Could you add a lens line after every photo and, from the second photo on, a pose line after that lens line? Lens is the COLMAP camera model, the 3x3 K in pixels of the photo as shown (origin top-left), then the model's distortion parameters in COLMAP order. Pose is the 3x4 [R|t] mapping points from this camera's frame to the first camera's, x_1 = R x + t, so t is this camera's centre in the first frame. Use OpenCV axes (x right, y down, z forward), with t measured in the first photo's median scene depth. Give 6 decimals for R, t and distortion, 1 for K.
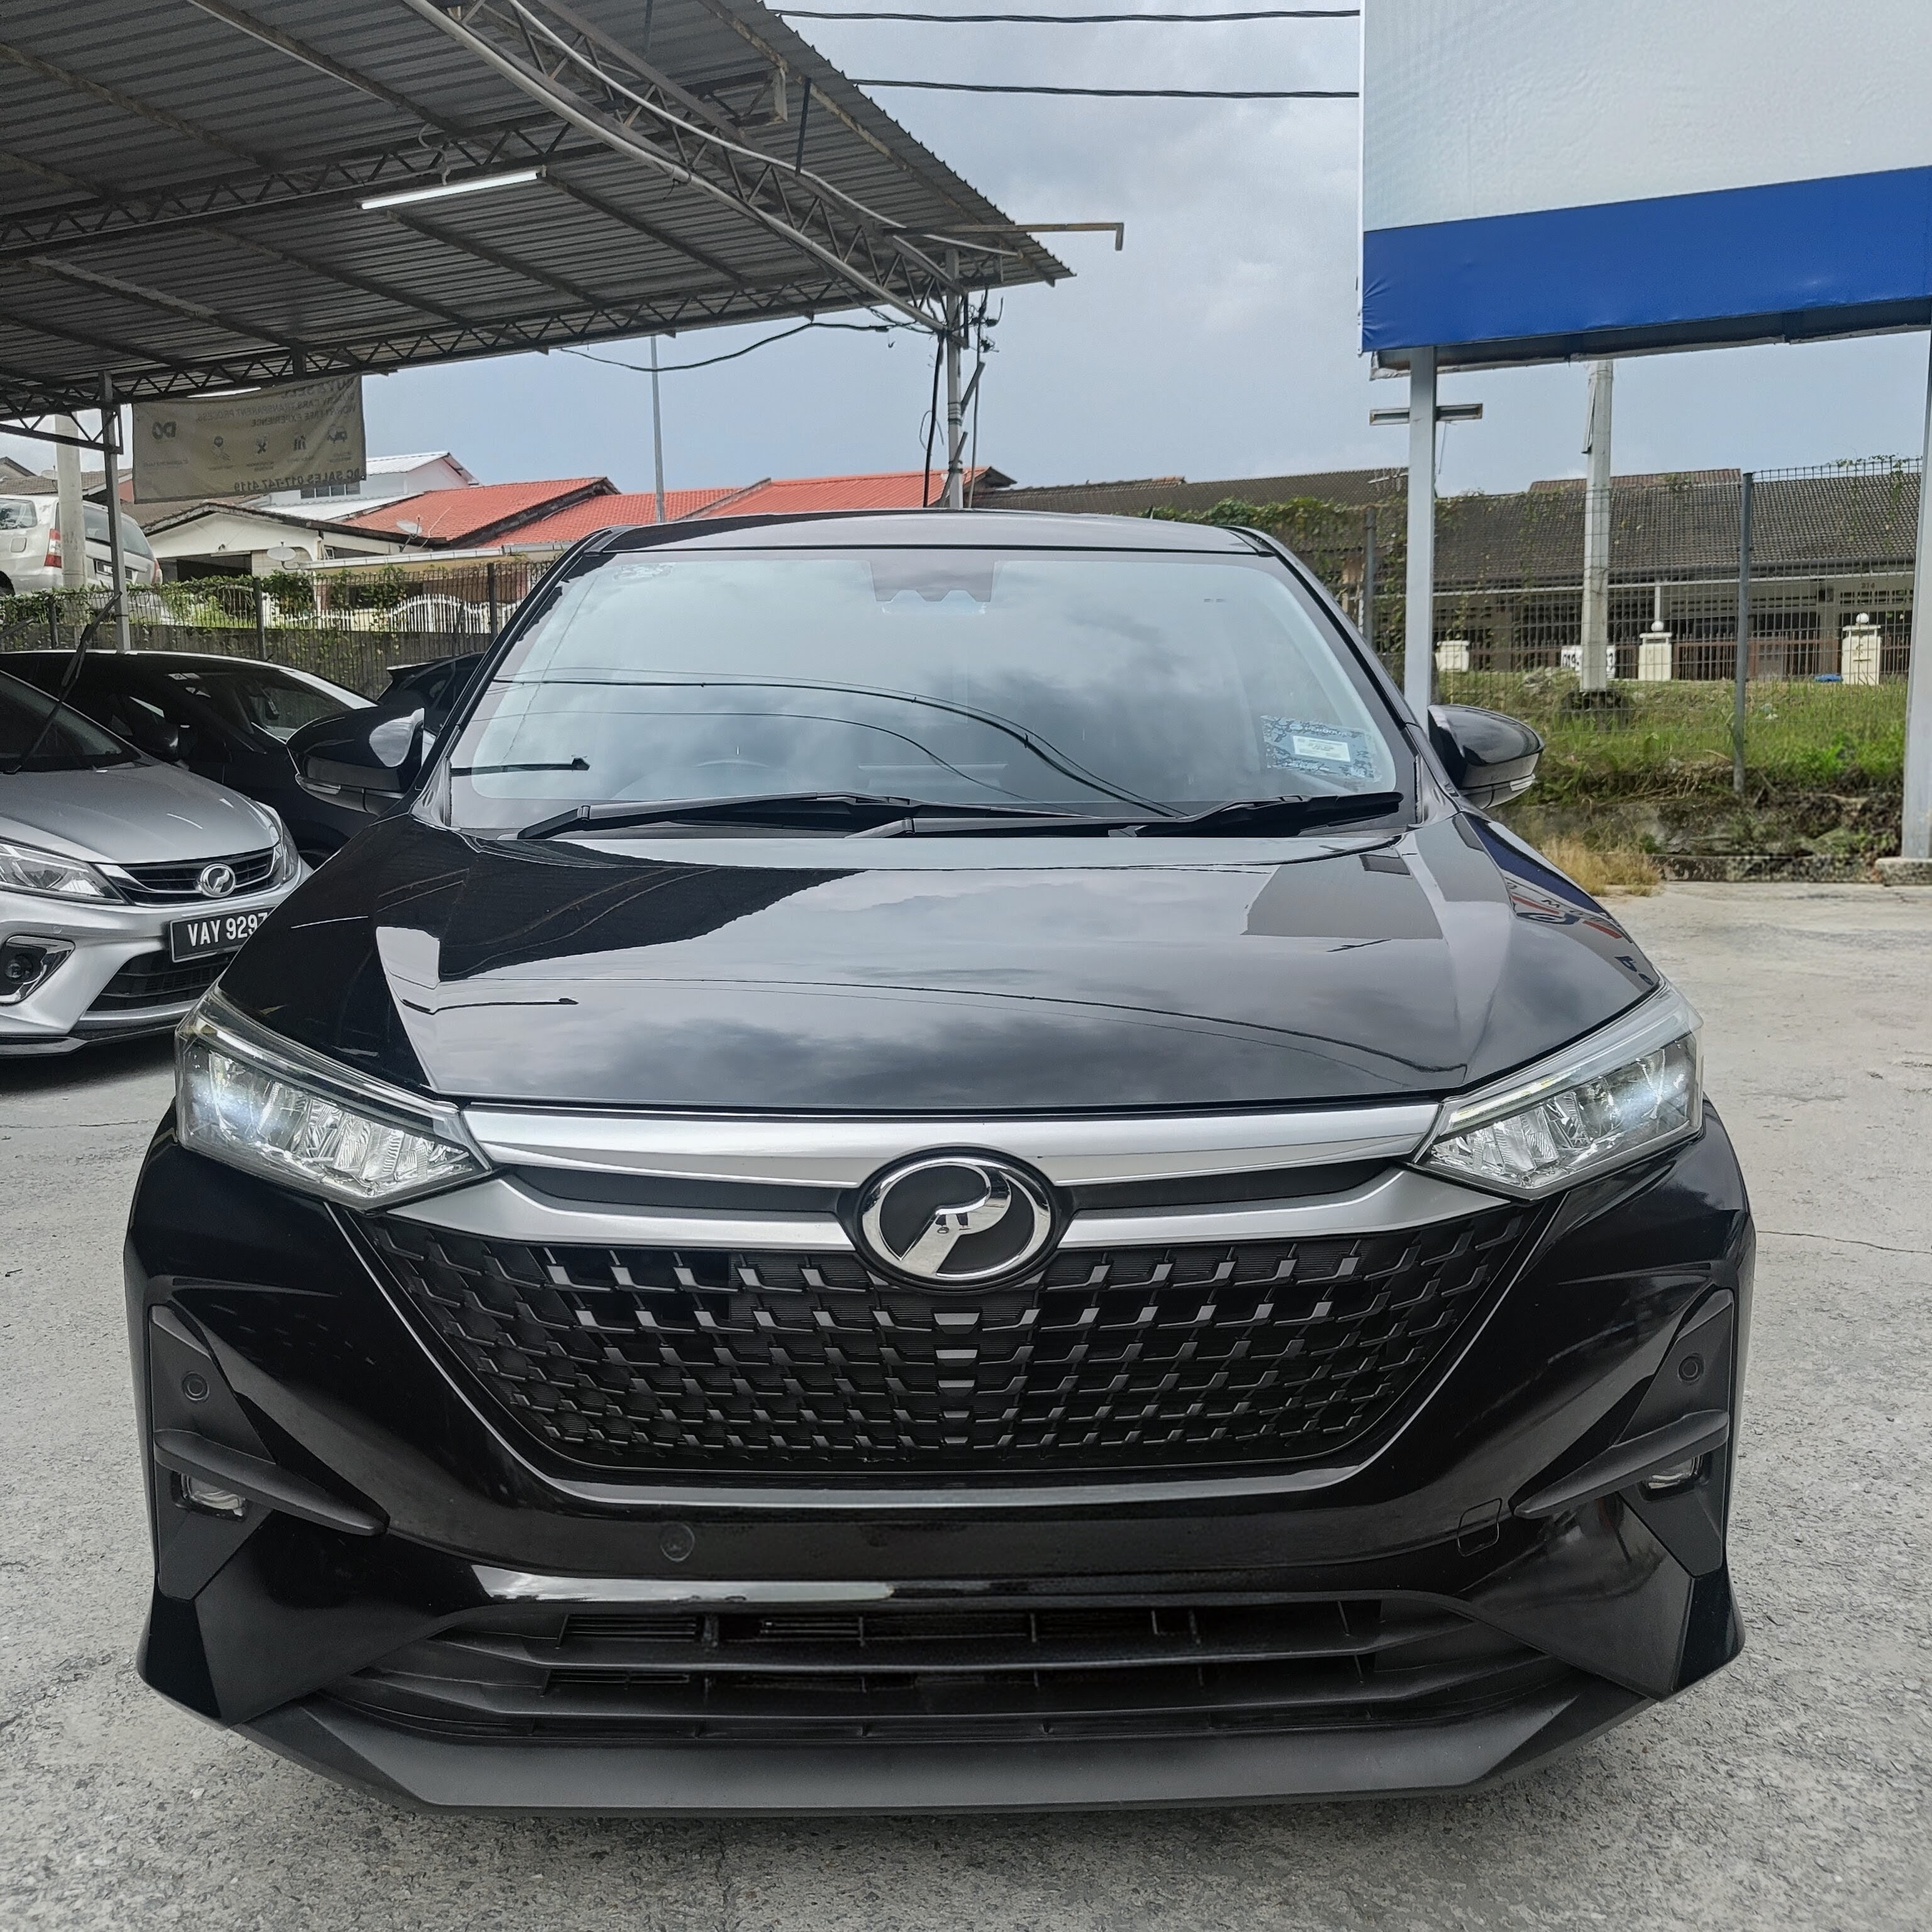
lens RADIAL K [[1848.8, 0, 969.4], [0, 1848.8, 957.4], [0, 0, 1]] dist [0.008918, 0.000000]
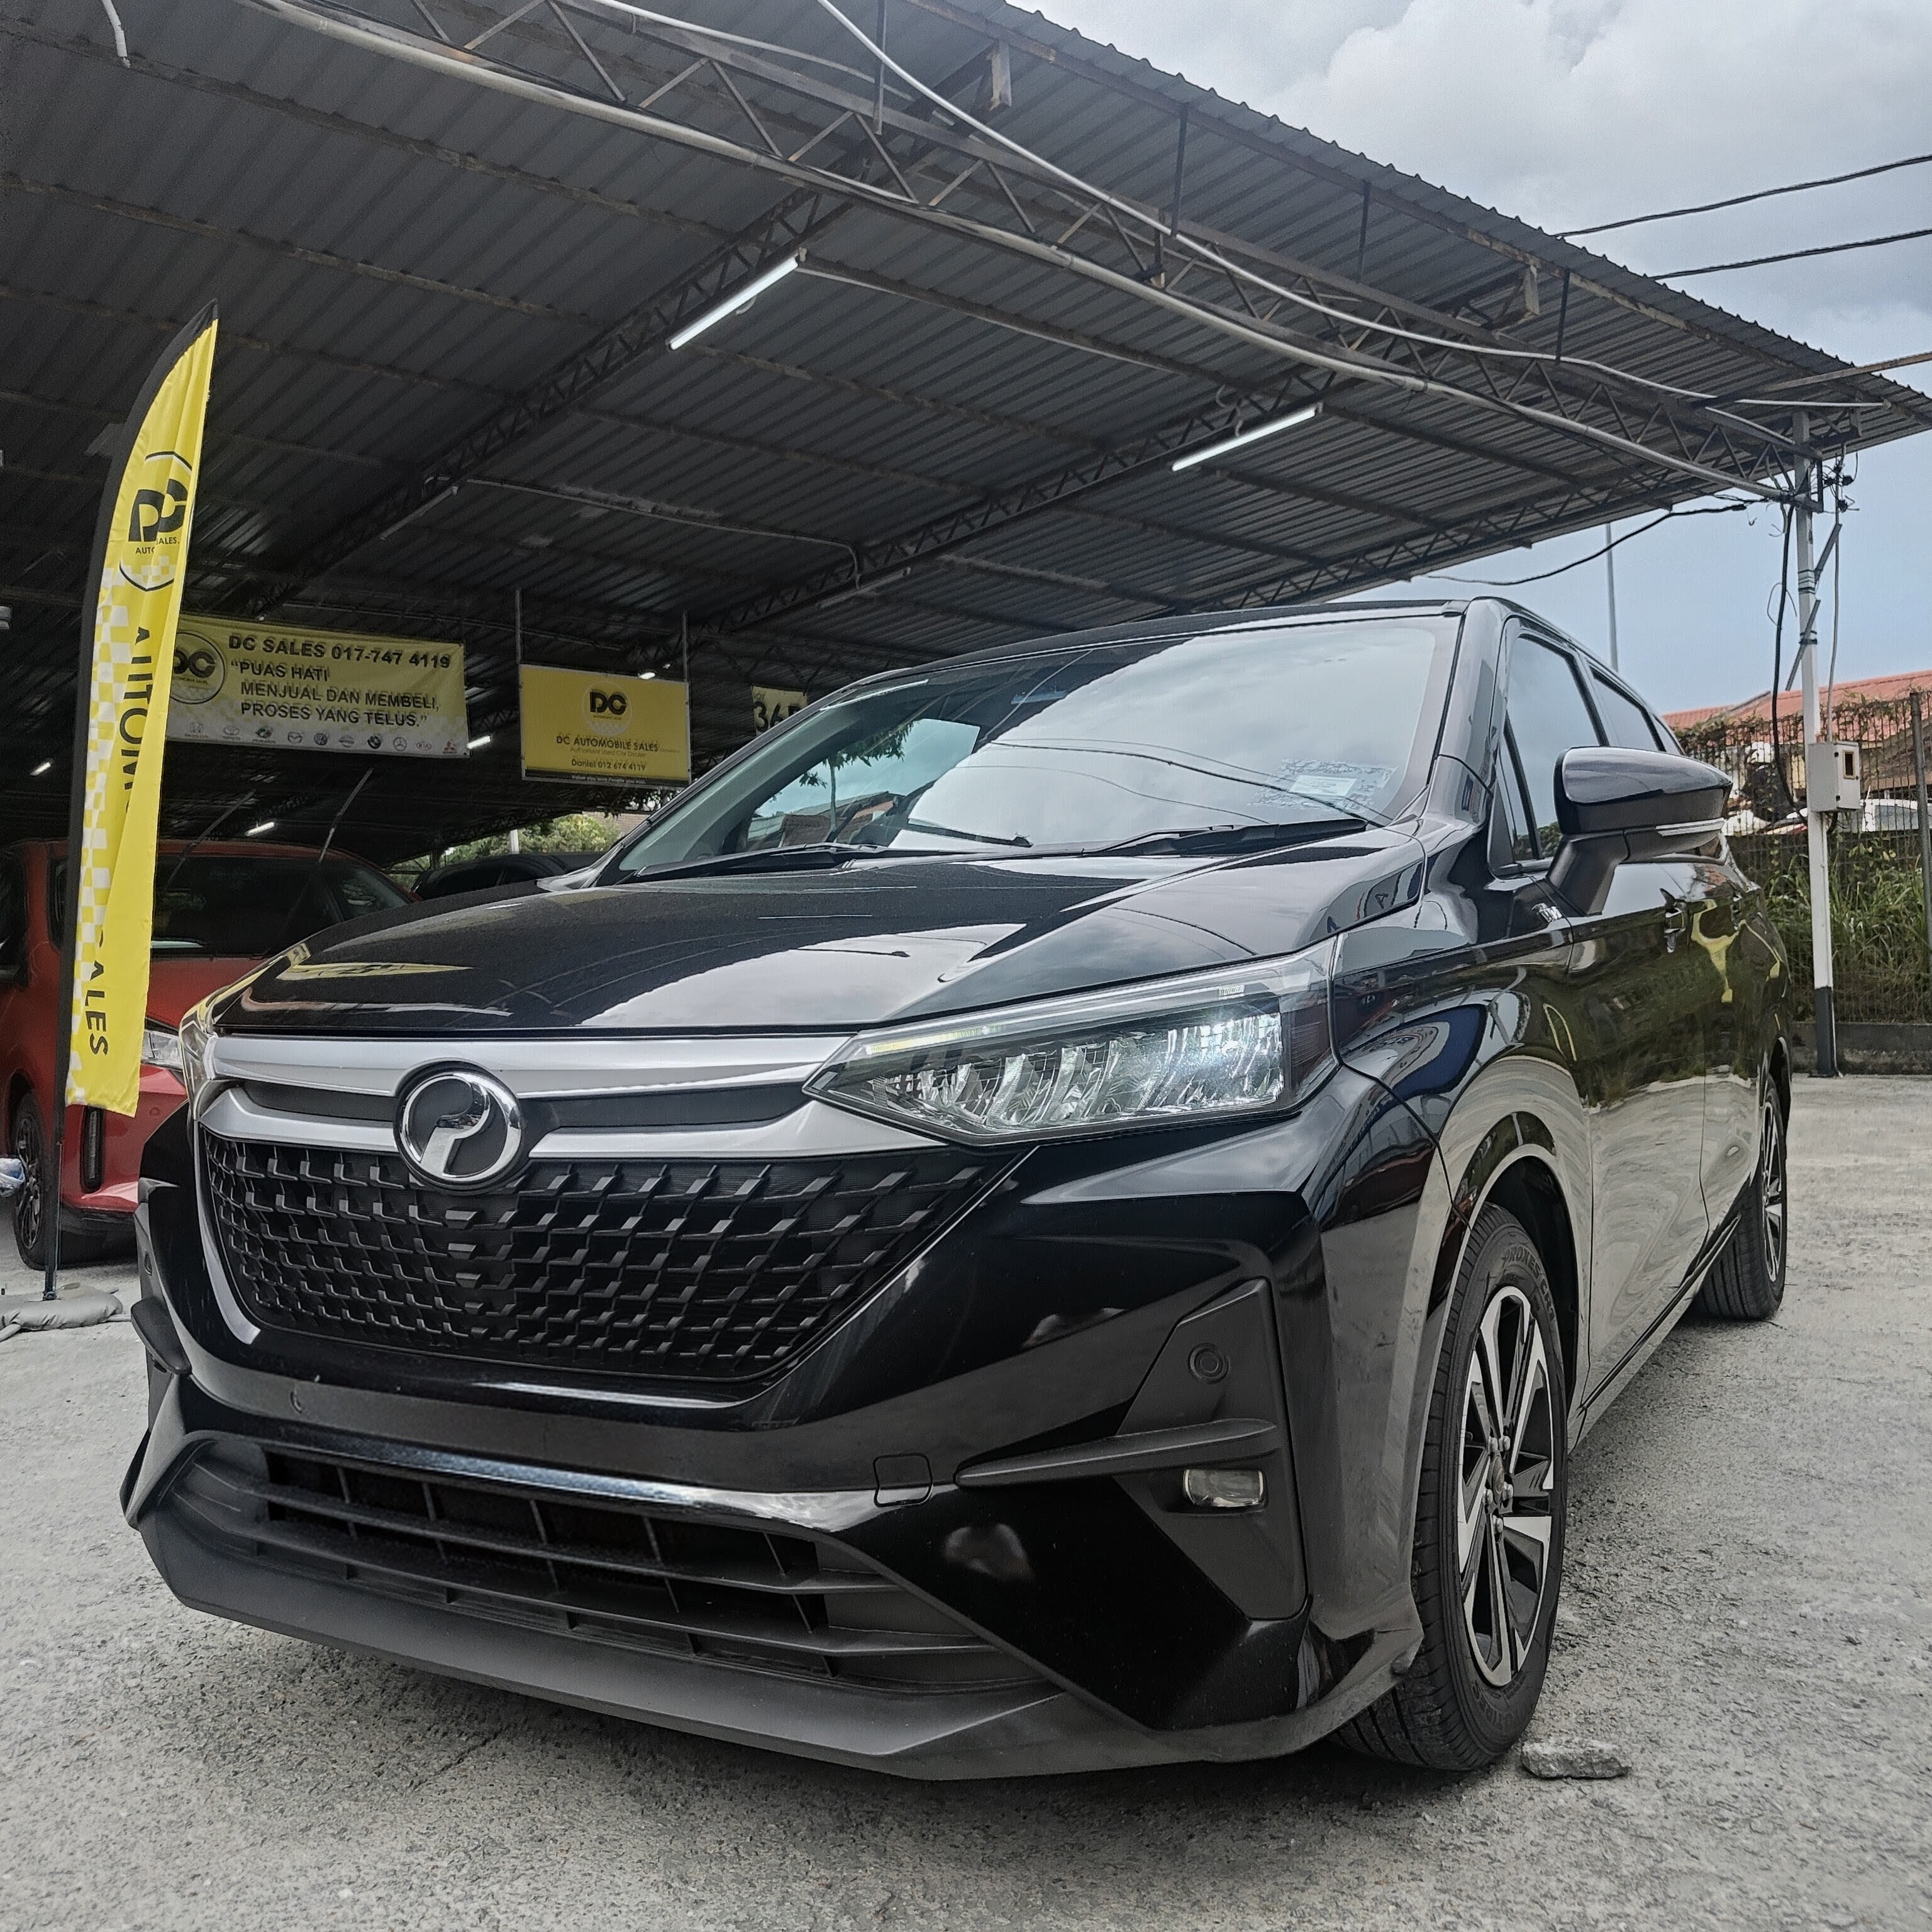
lens RADIAL K [[1848.8, 0, 963.7], [0, 1848.8, 972.3], [0, 0, 1]] dist [0.008918, 0.000000]
pose [[0.844548, -0.018516, -0.535159, 0.161252], [-0.049370, 0.992453, -0.112250, 0.029291], [0.533199, 0.121221, 0.837260, 0.034154]]
